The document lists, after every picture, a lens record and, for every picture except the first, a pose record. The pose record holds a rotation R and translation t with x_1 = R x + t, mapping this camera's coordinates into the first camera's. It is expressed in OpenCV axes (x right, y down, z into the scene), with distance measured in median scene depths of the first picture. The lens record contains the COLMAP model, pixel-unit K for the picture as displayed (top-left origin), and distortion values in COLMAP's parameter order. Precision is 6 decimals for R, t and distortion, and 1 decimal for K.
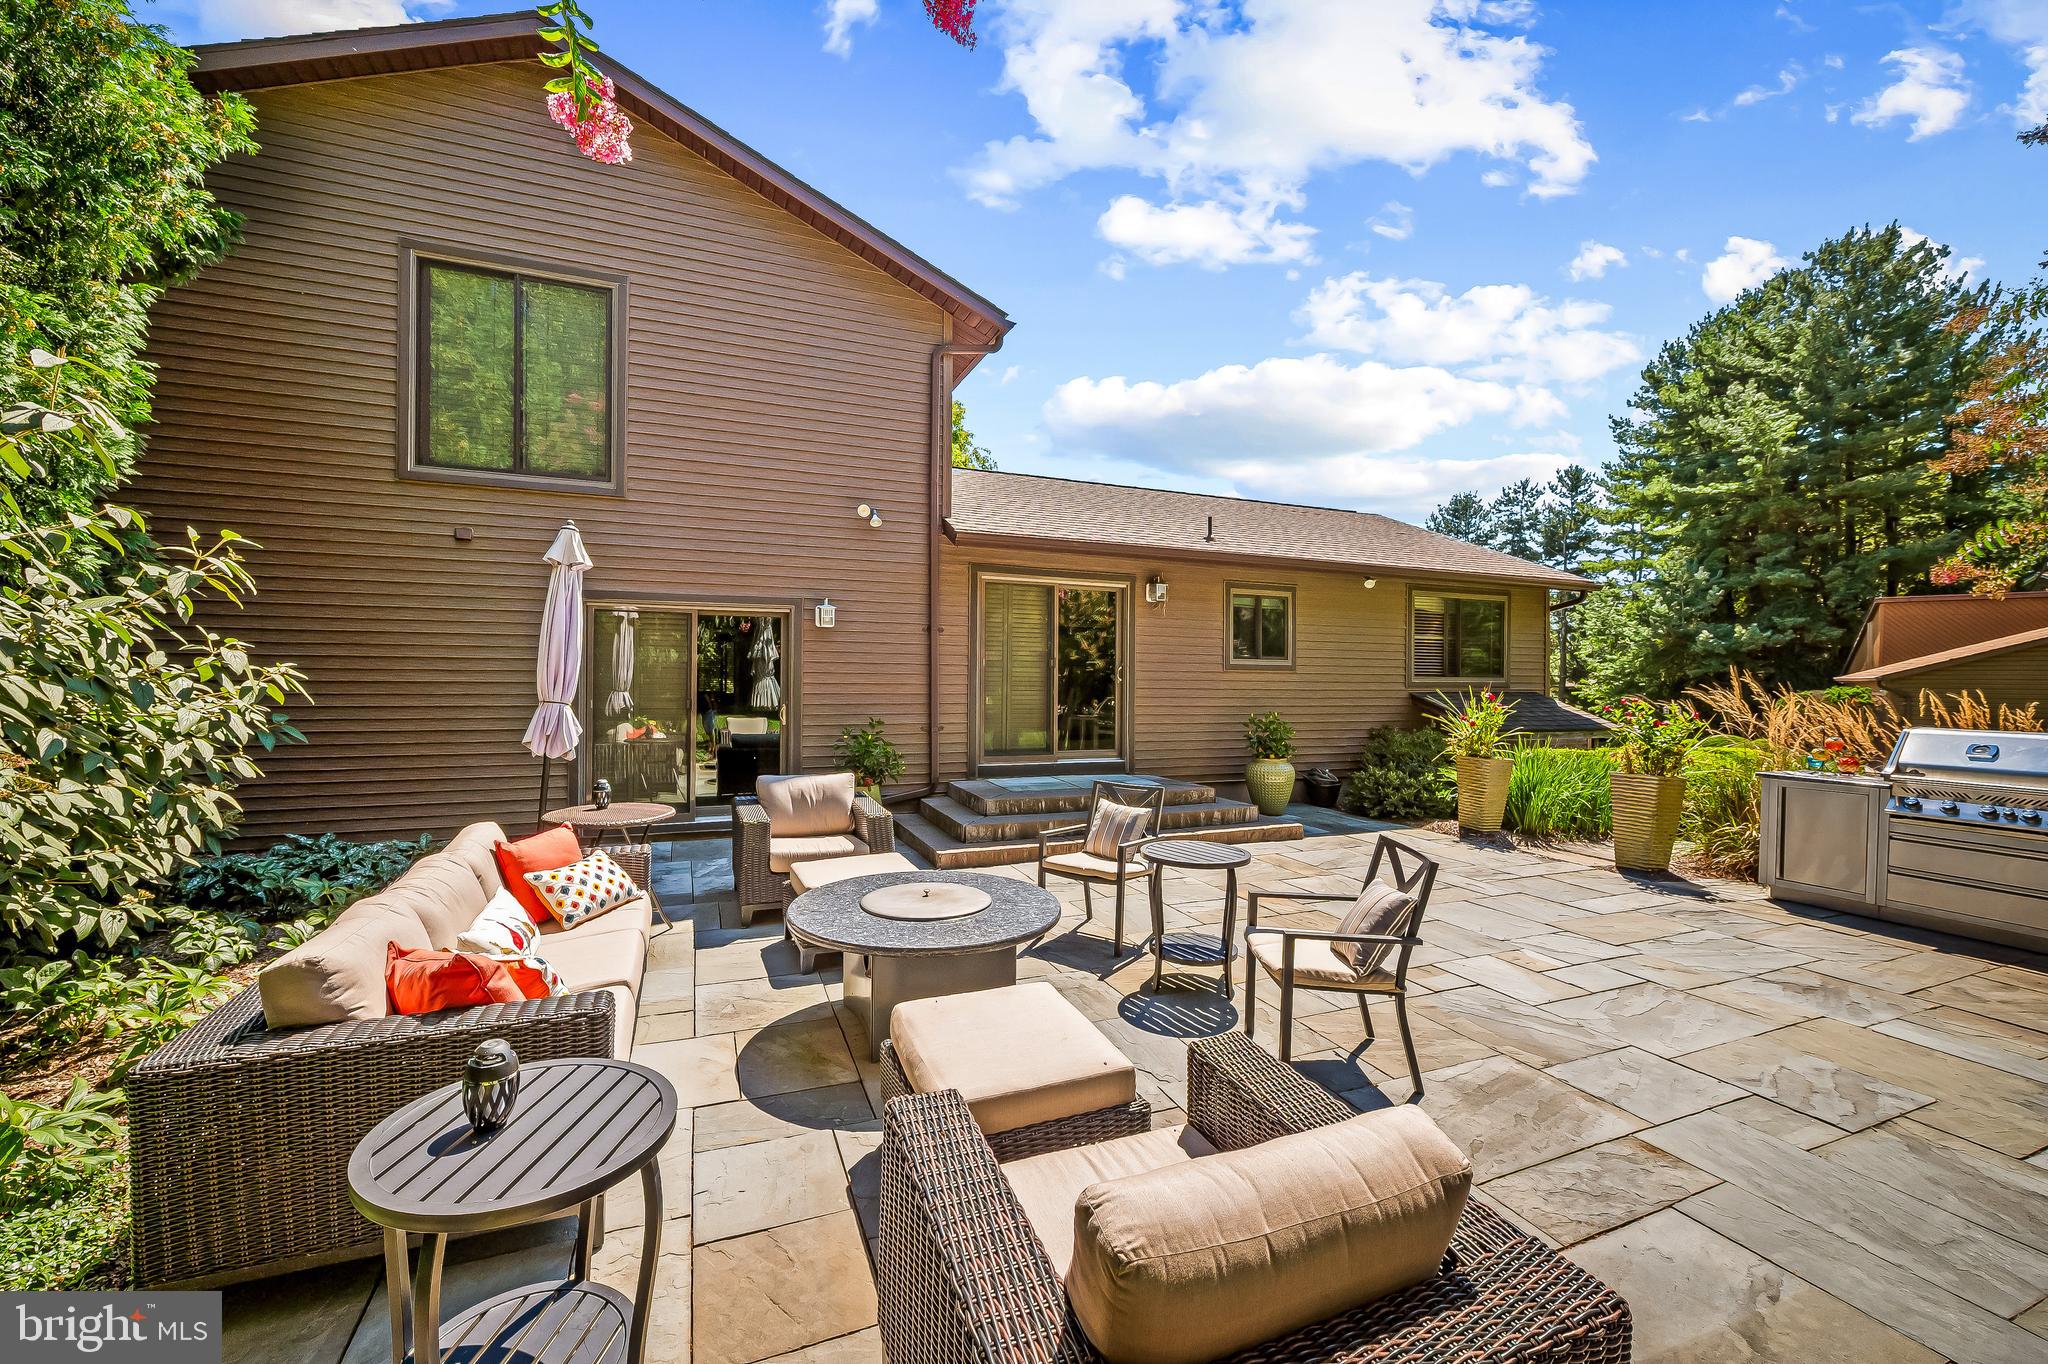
lens RADIAL K [[819.5, 0, 1024.0], [0, 819.5, 682.0], [0, 0, 1]] dist [-0.006726, -0.000071]
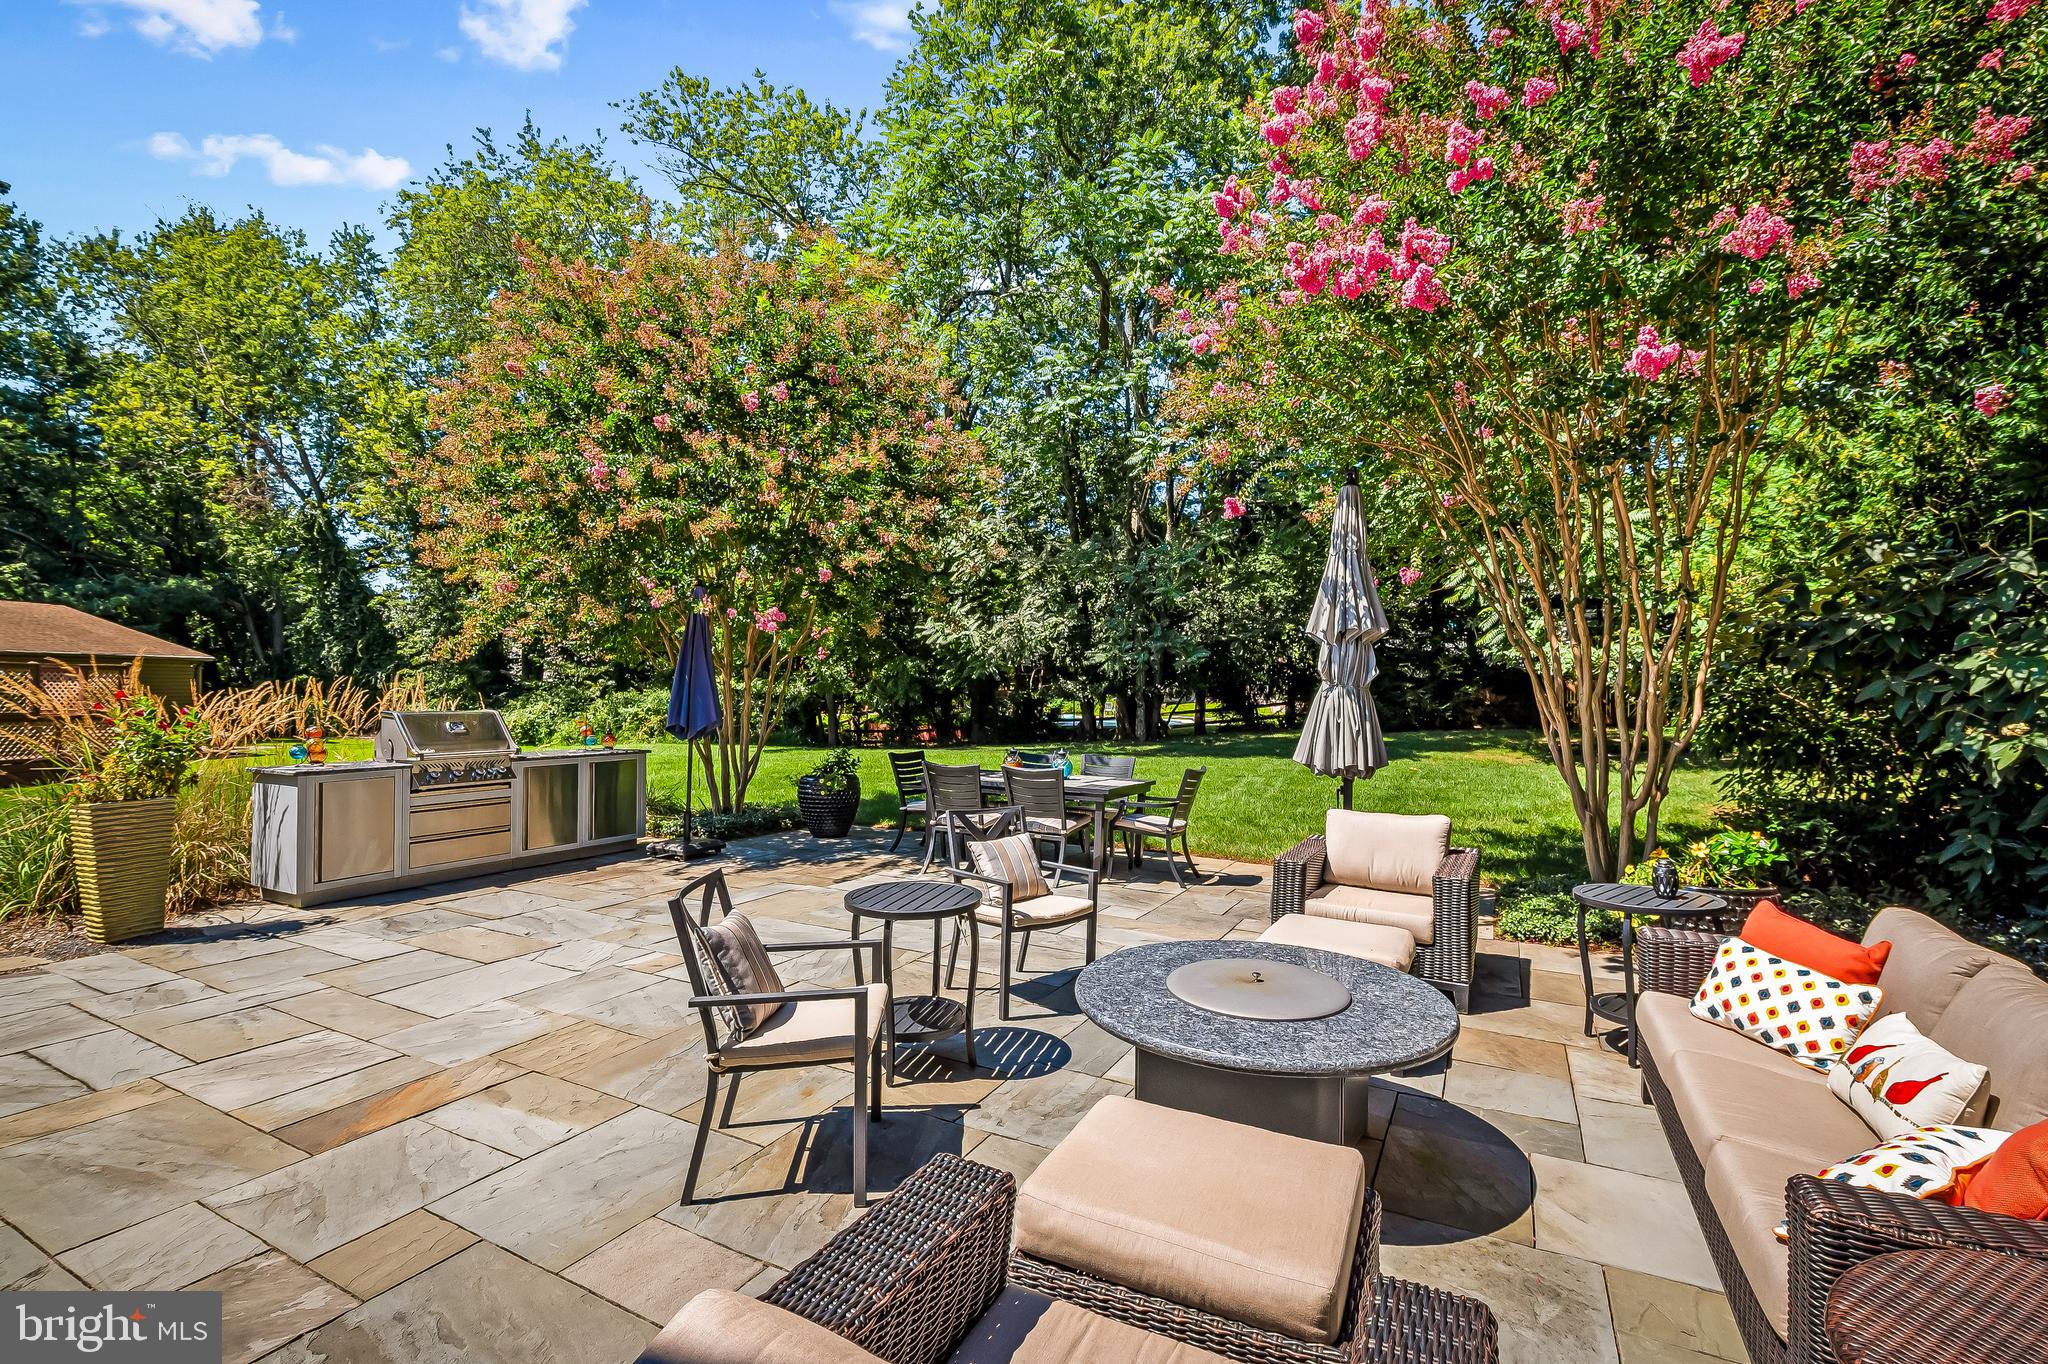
lens RADIAL K [[908.7, 0, 1024.0], [0, 908.7, 682.0], [0, 0, 1]] dist [0.001117, 0.000287]
pose [[-0.645680, -0.018120, 0.763393, -0.266691], [-0.020108, 0.999775, 0.006724, -0.007150], [-0.763343, -0.011009, -0.645899, 0.740273]]
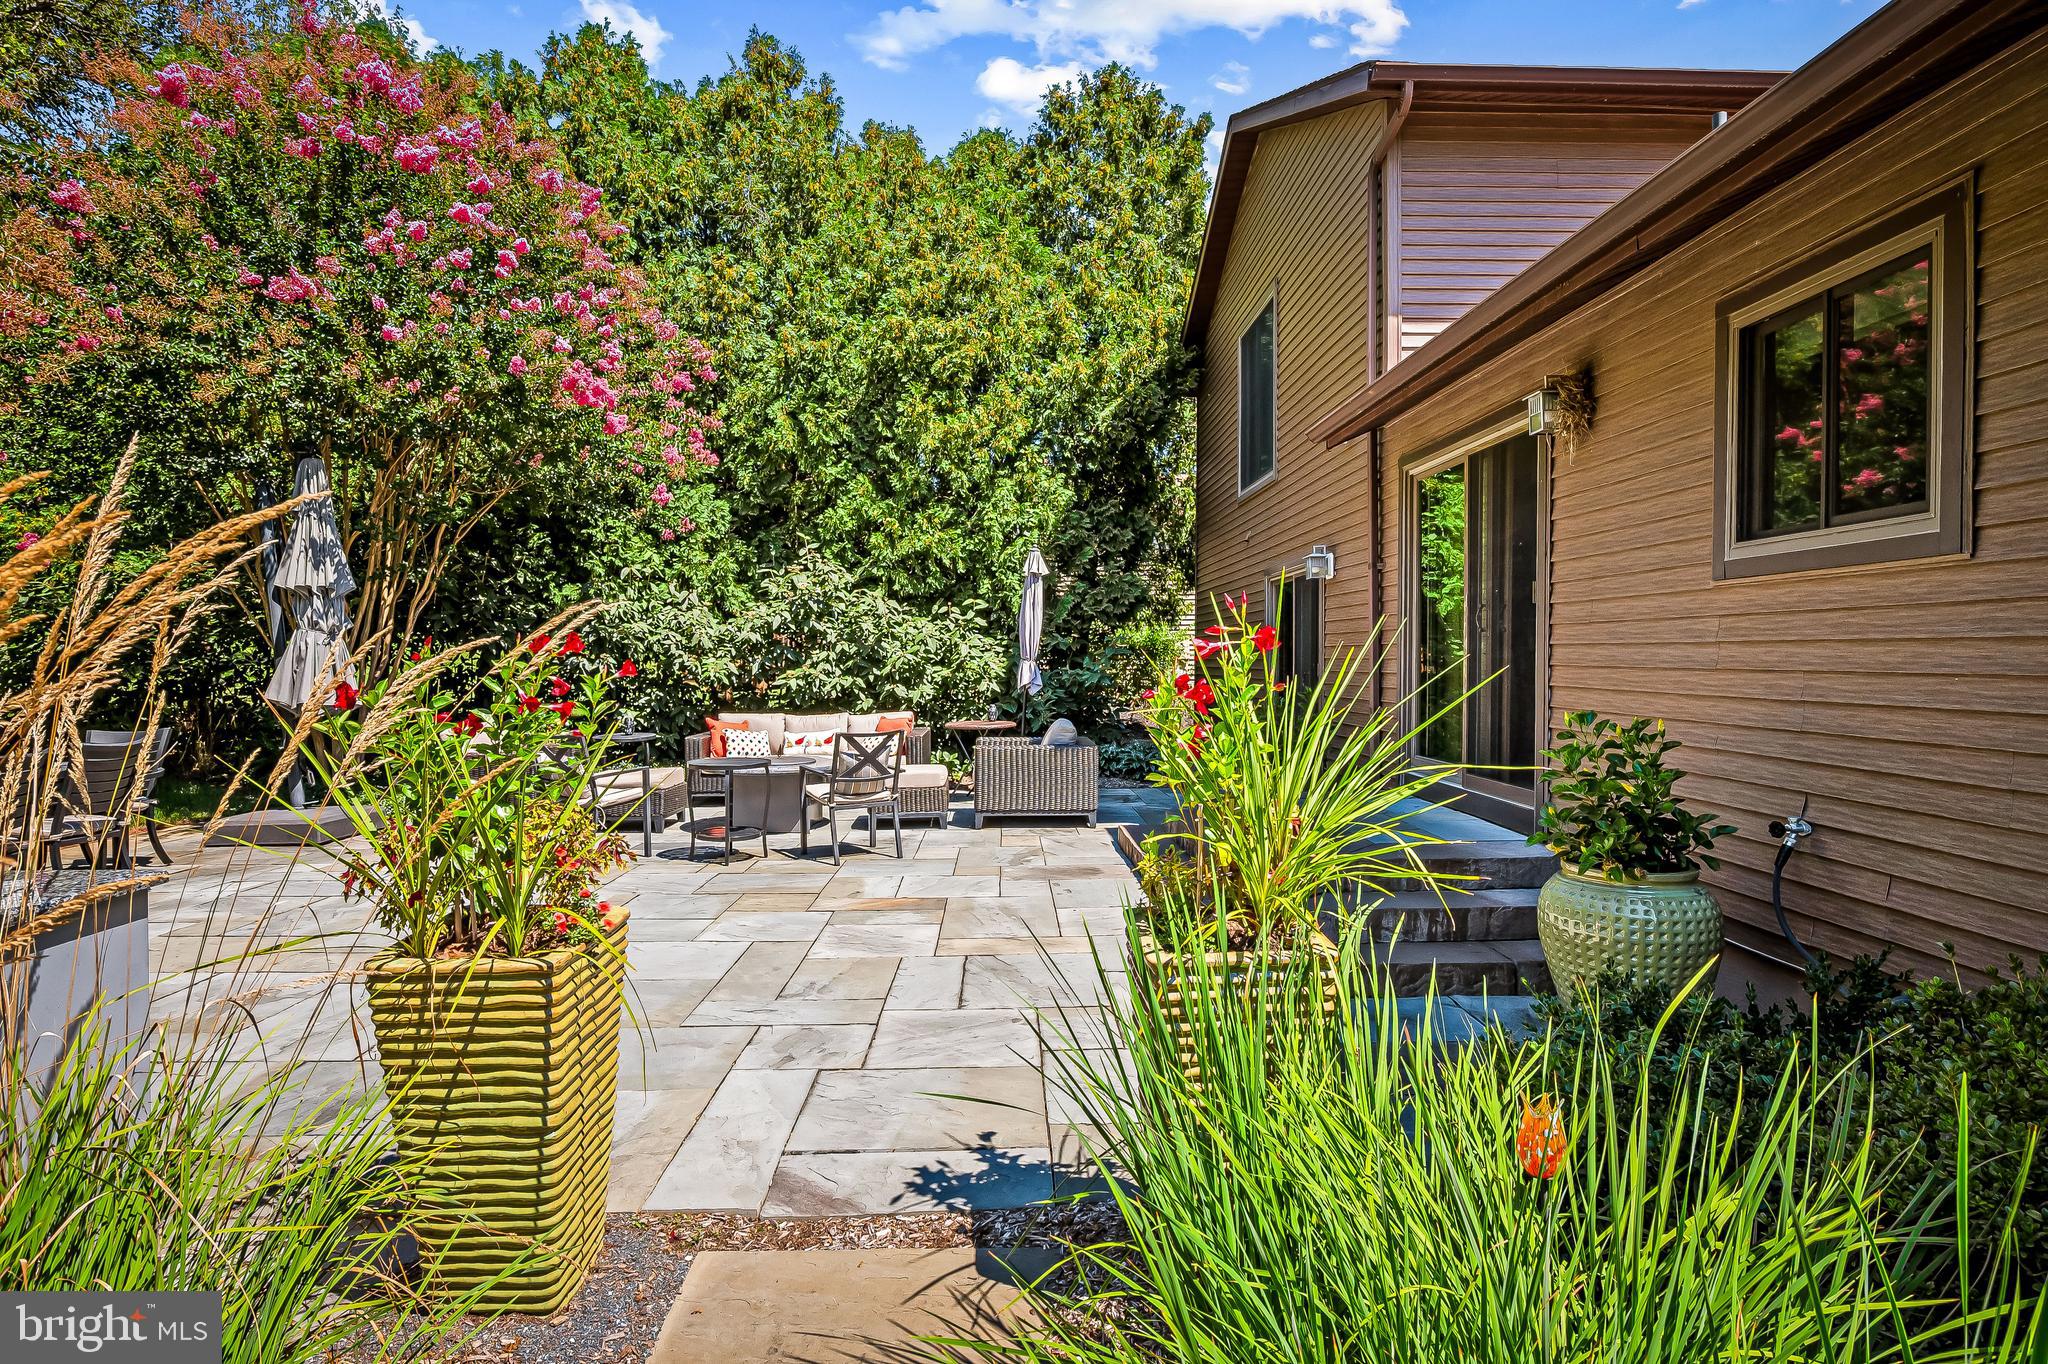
lens RADIAL K [[1057.3, 0, 1024.0], [0, 1057.3, 682.0], [0, 0, 1]] dist [-0.003166, -0.000438]
pose [[-0.355541, 0.007512, -0.934631, 0.816947], [-0.010538, 0.999872, 0.012045, 0.024553], [0.934601, 0.014132, -0.355416, 1.022535]]
